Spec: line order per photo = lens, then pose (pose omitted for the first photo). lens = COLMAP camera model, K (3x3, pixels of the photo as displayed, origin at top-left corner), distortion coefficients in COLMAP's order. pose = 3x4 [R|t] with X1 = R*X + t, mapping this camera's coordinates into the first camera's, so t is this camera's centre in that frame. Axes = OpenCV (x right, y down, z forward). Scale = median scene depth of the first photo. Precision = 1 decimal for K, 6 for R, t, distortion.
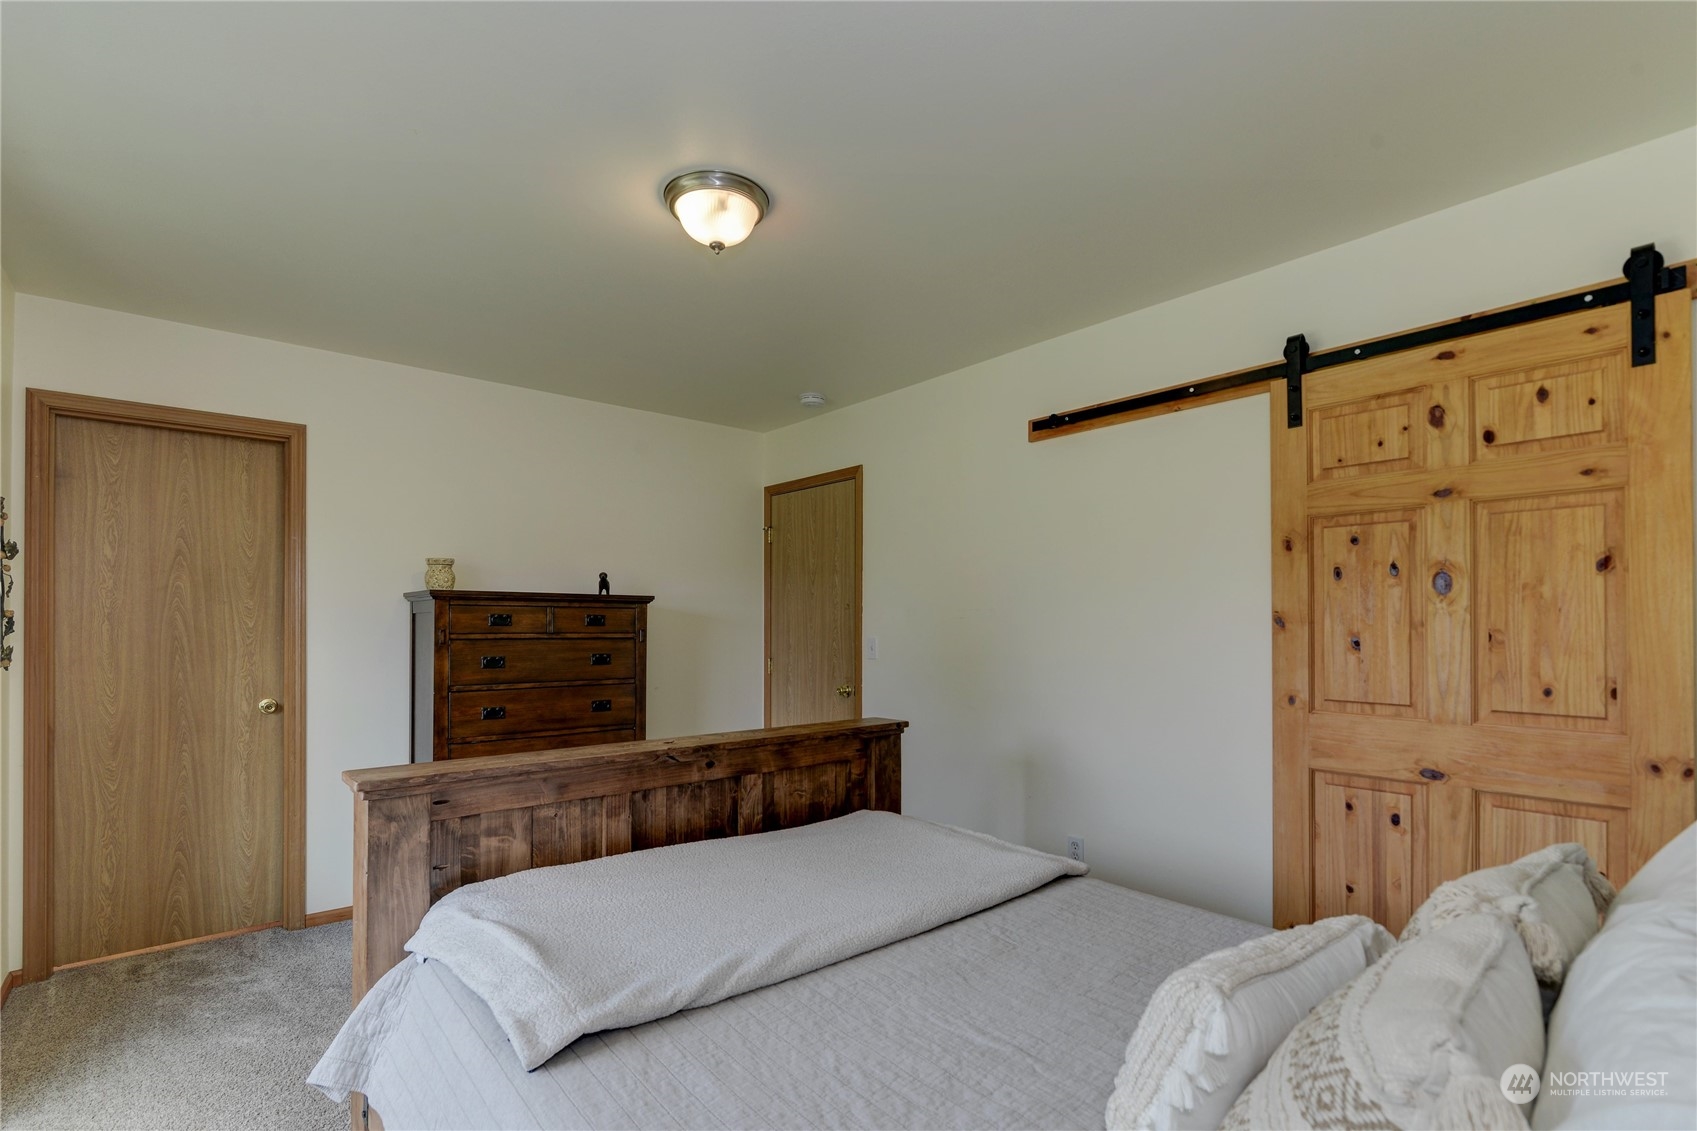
lens RADIAL K [[804.0, 0, 850.0], [0, 804.0, 620.4], [0, 0, 1]] dist [-0.001327, 0.000085]
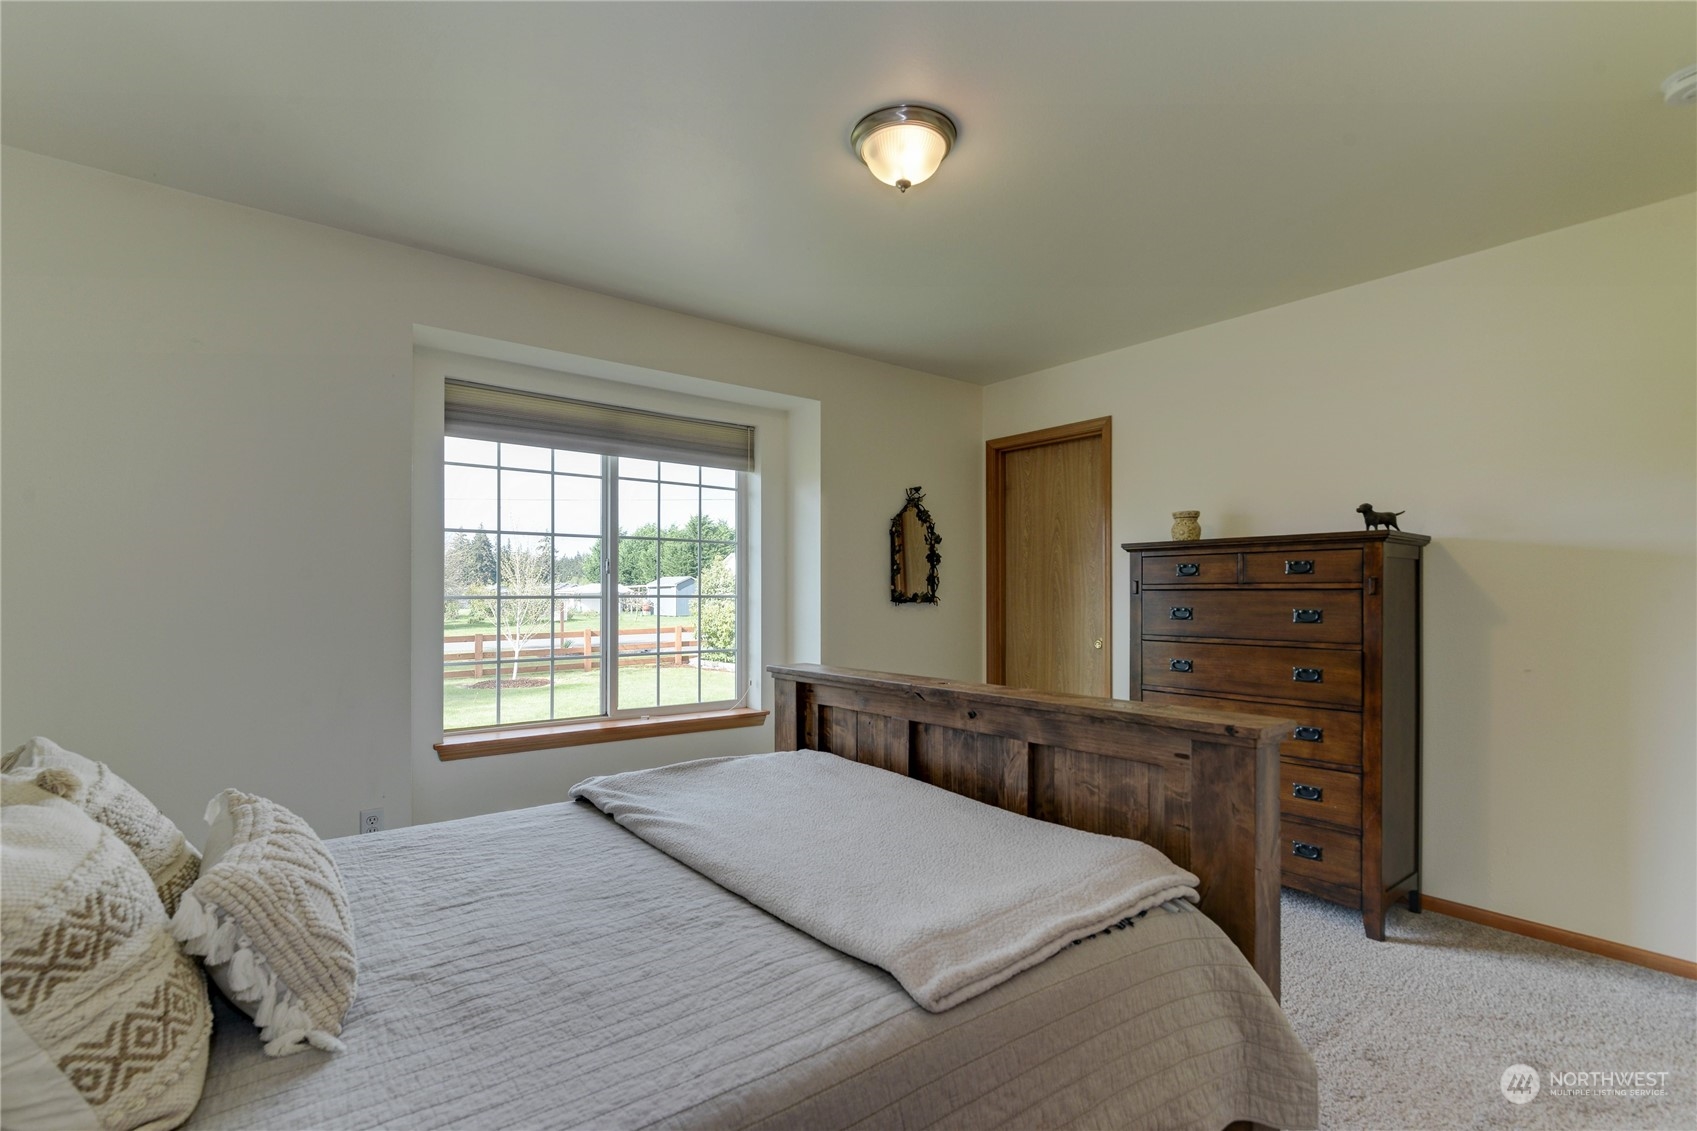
lens RADIAL K [[770.8, 0, 815.8], [0, 770.8, 596.8], [0, 0, 1]] dist [-0.001009, 0.000023]
pose [[-0.052595, 0.001477, -0.998615, 0.657239], [0.005556, 0.999984, 0.001186, 0.036082], [0.998600, -0.005486, -0.052602, 0.781078]]
